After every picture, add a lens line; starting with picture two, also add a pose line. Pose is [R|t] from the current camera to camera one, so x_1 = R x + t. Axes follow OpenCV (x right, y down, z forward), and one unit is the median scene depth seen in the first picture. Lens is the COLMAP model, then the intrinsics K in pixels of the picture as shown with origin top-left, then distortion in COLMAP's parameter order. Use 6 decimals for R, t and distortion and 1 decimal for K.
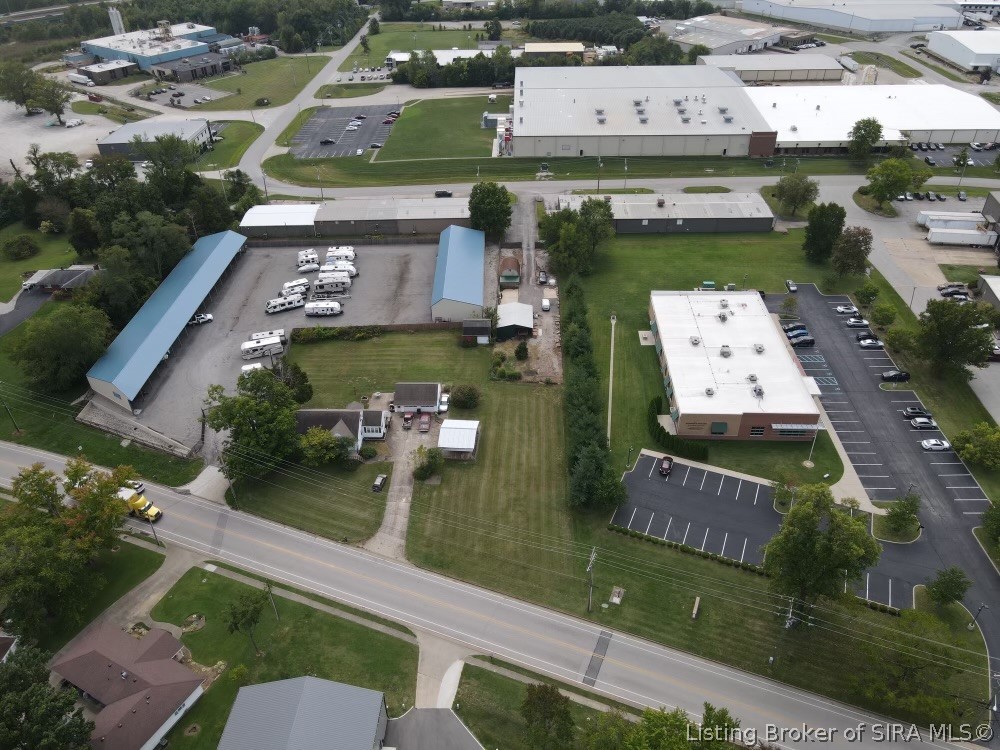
lens RADIAL K [[739.5, 0, 500.0], [0, 739.5, 375.0], [0, 0, 1]] dist [-0.000503, 0.027091]
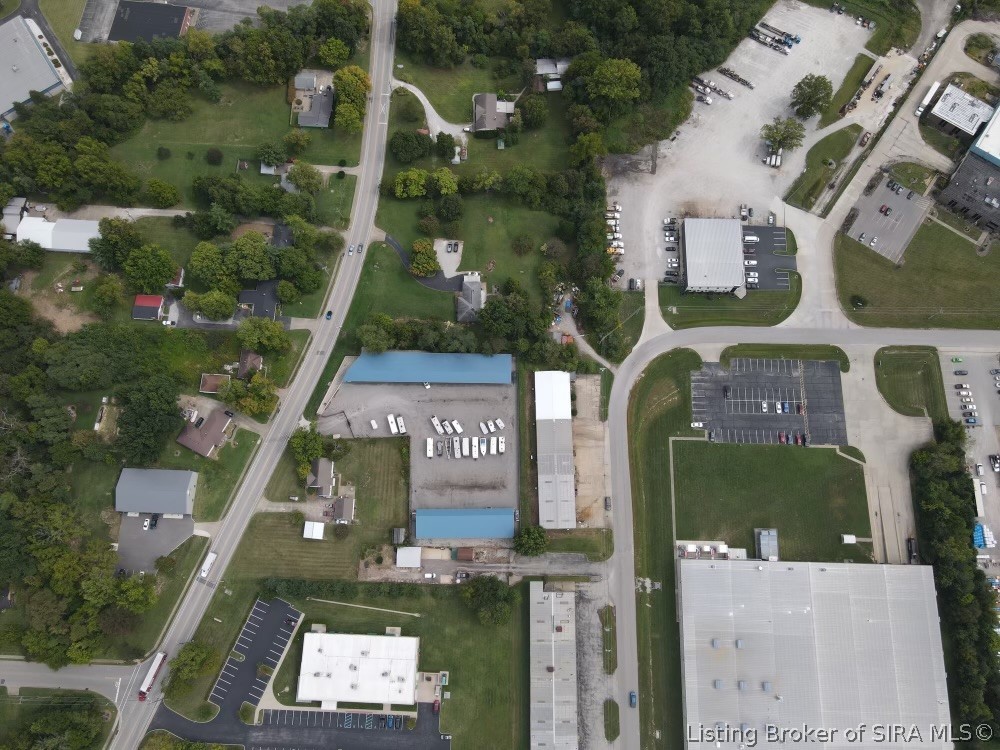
lens RADIAL K [[739.5, 0, 500.0], [0, 739.5, 375.0], [0, 0, 1]] dist [-0.000503, 0.027091]
pose [[0.004671, 0.974236, -0.225481, -0.004482], [-0.560983, 0.189214, 0.805913, -1.799940], [0.827814, 0.122726, 0.547414, 0.143179]]
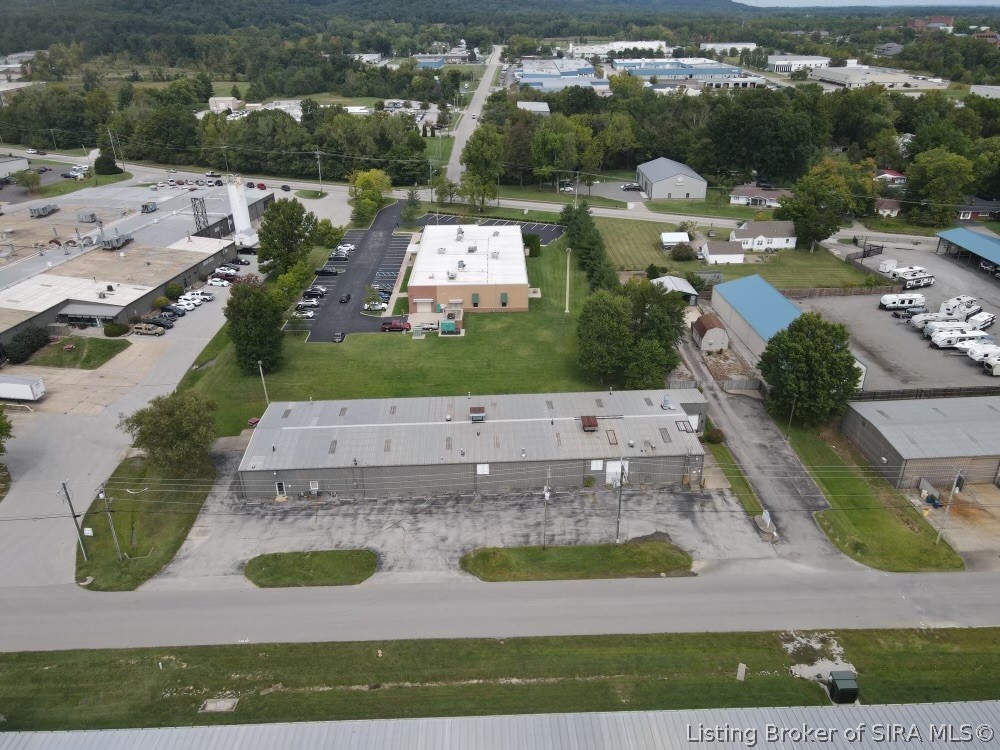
lens RADIAL K [[739.5, 0, 500.0], [0, 739.5, 375.0], [0, 0, 1]] dist [-0.000503, 0.027091]
pose [[-0.998172, 0.050138, -0.033755, 0.285148], [-0.005892, 0.475092, 0.879916, -0.871306], [0.060154, 0.878506, -0.473928, 1.570984]]
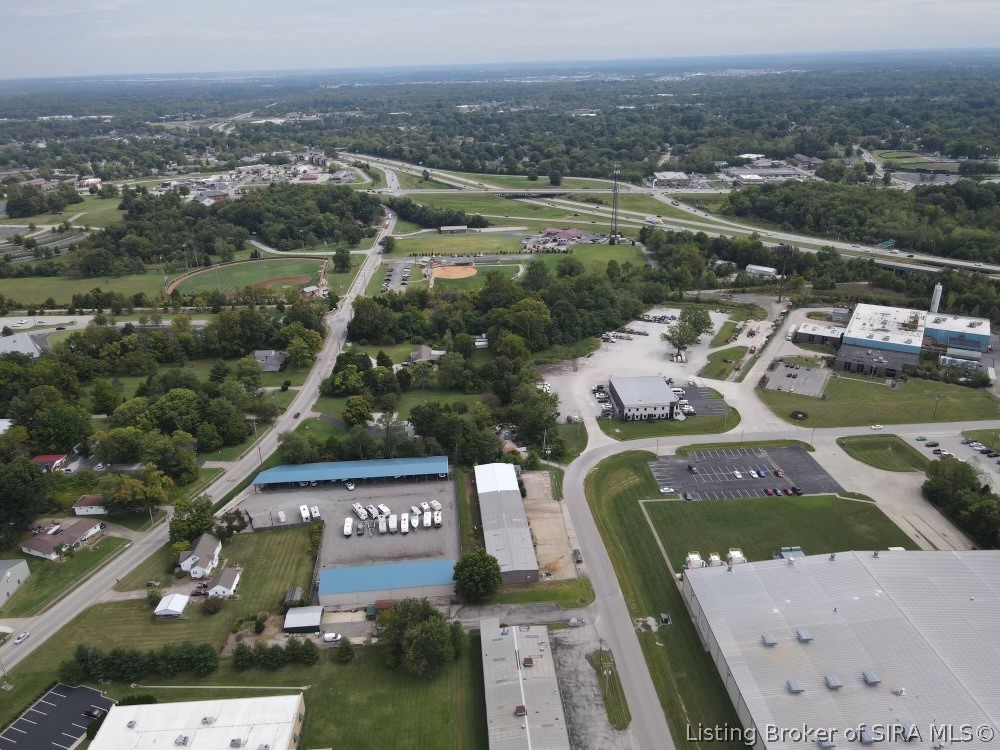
lens RADIAL K [[739.5, 0, 500.0], [0, 739.5, 375.0], [0, 0, 1]] dist [-0.000503, 0.027091]
pose [[0.088098, 0.405243, -0.909954, 1.056730], [-0.554635, 0.778756, 0.293117, -0.978290], [0.827417, 0.478870, 0.293369, 0.731954]]
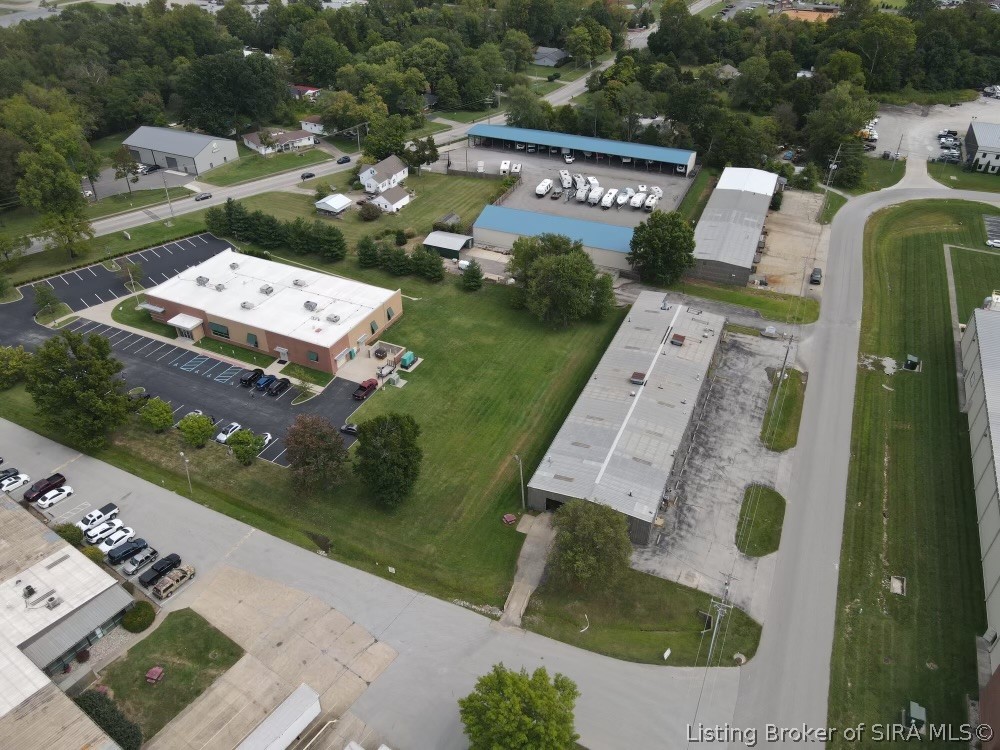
lens RADIAL K [[739.5, 0, 500.0], [0, 739.5, 375.0], [0, 0, 1]] dist [-0.000503, 0.027091]
pose [[-0.392168, 0.542926, -0.742587, 0.909340], [-0.526963, 0.529081, 0.665120, -0.741890], [0.753999, 0.652154, 0.078613, 1.130935]]
